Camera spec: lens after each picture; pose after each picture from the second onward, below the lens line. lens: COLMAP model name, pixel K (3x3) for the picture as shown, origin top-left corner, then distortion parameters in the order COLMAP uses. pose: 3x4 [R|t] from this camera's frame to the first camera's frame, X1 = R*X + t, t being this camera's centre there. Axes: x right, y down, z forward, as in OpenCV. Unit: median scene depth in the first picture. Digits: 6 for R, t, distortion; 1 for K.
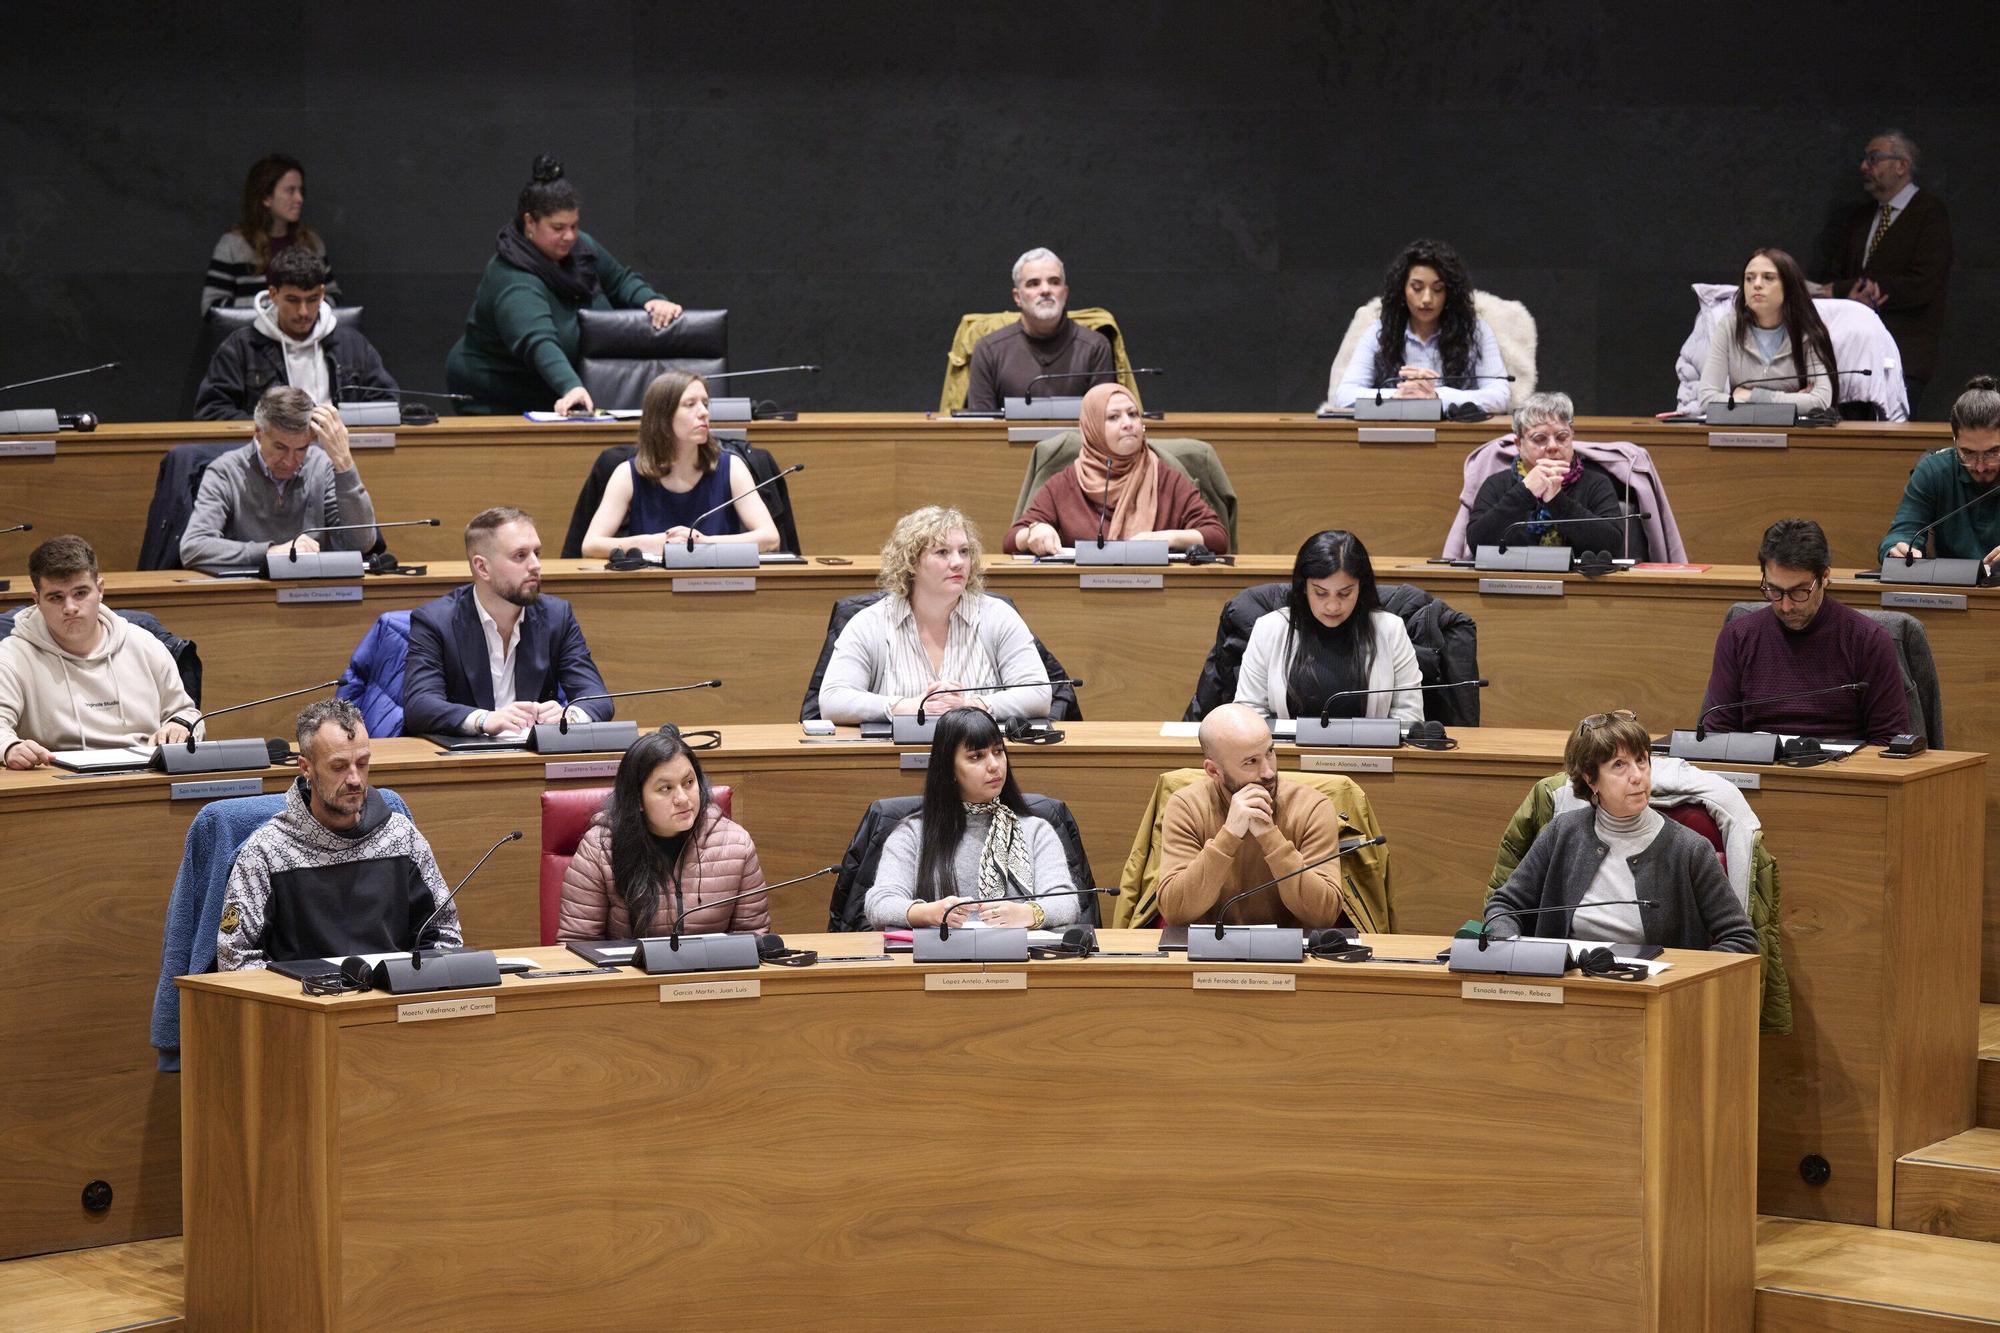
lens RADIAL K [[4976.6, 0, 1000.0], [0, 4976.6, 666.5], [0, 0, 1]] dist [0.005675, -0.041361]
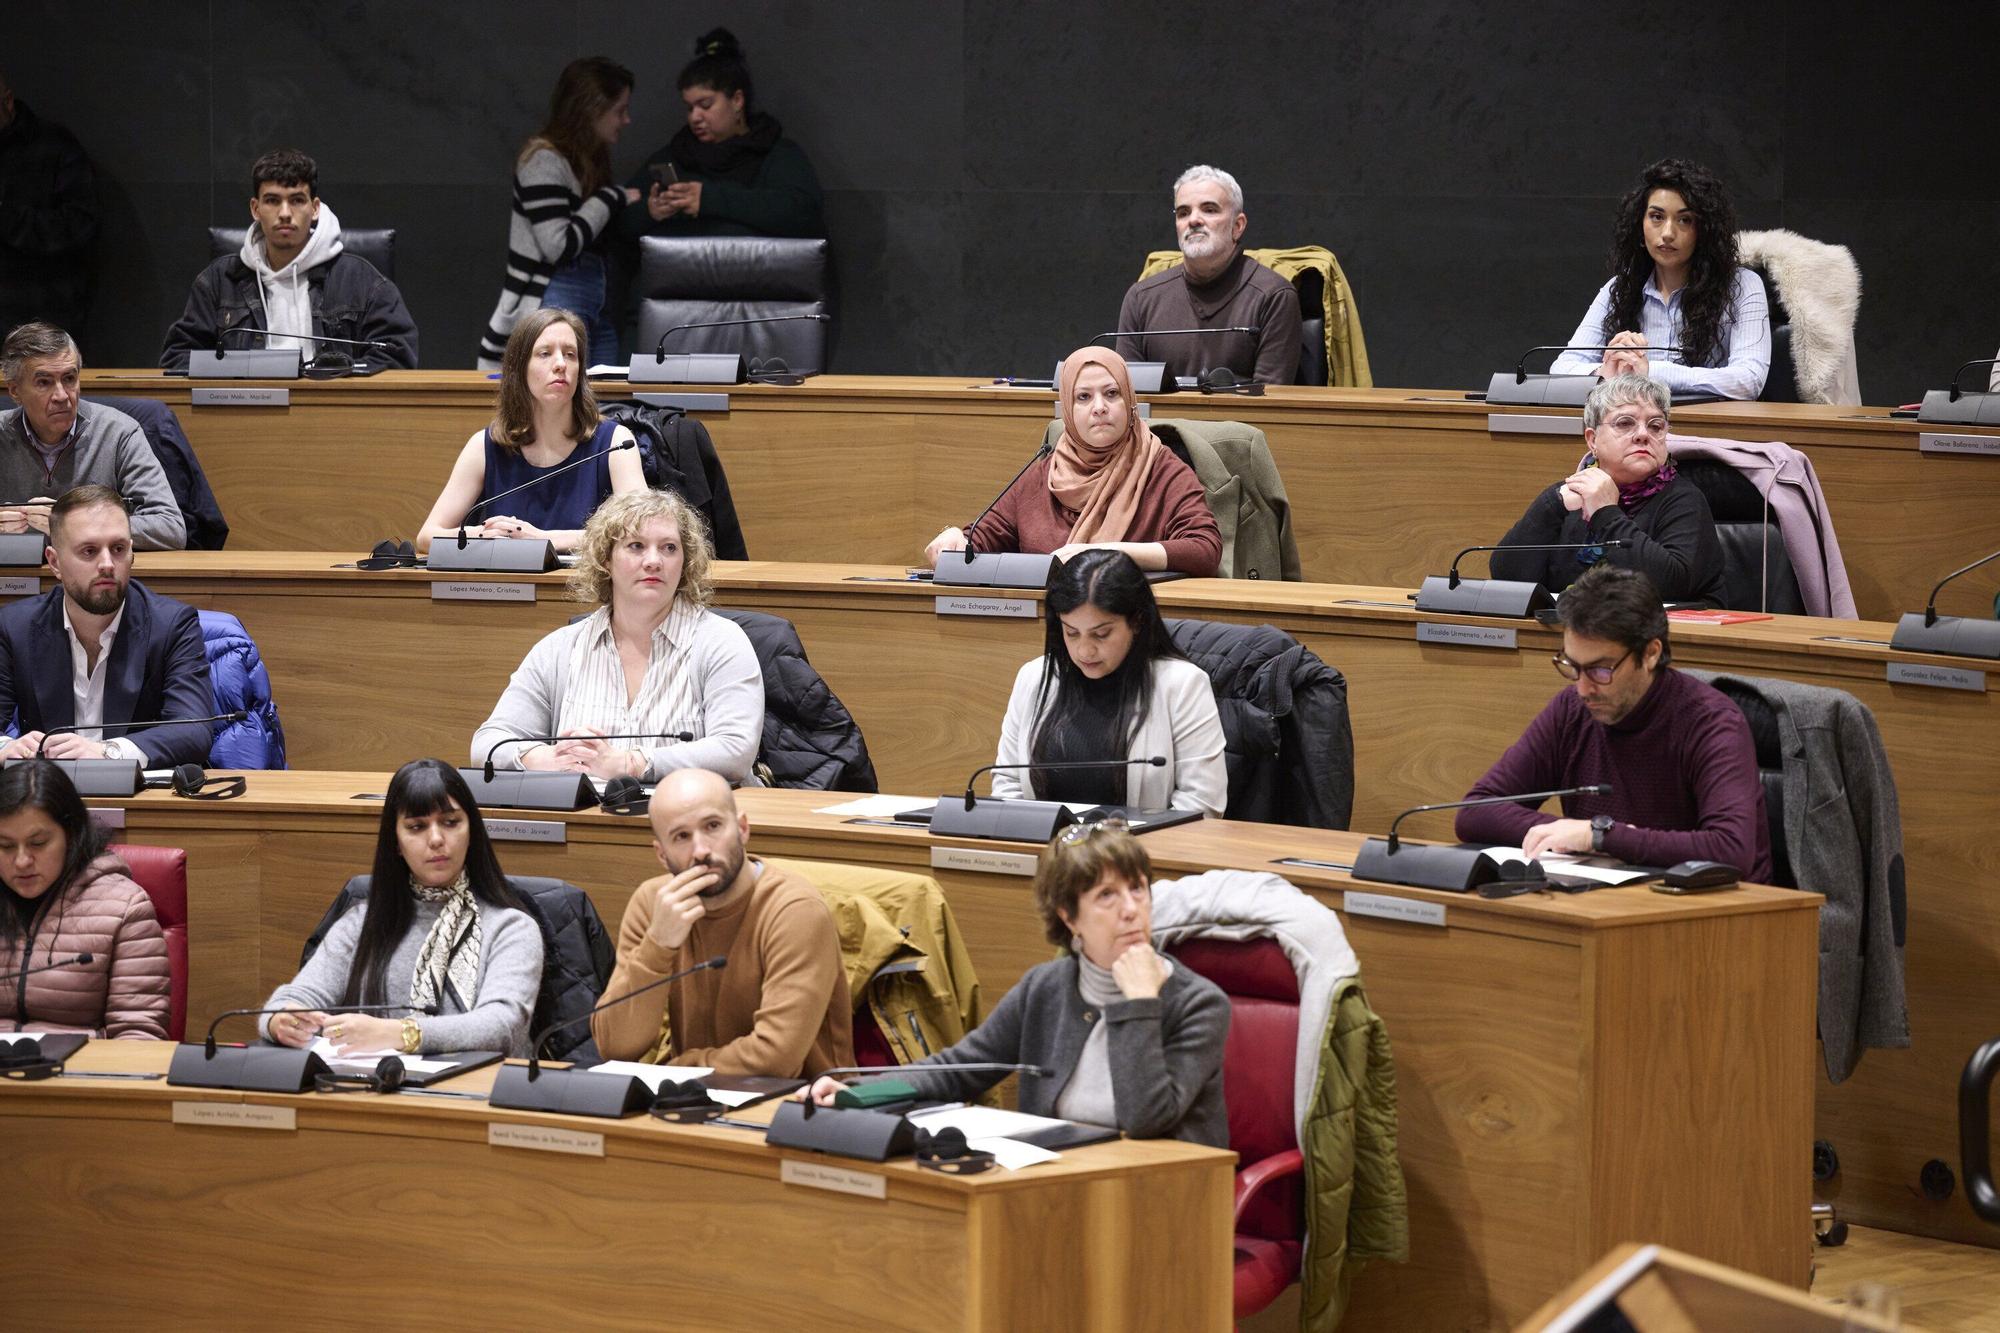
lens RADIAL K [[6308.4, 0, 1000.0], [0, 6308.4, 666.5], [0, 0, 1]] dist [-0.053873, 0.153479]
pose [[0.925695, 0.040877, -0.376057, 0.437039], [-0.041840, 0.999109, 0.005610, -0.015389], [0.375951, 0.010541, 0.926580, 0.130697]]
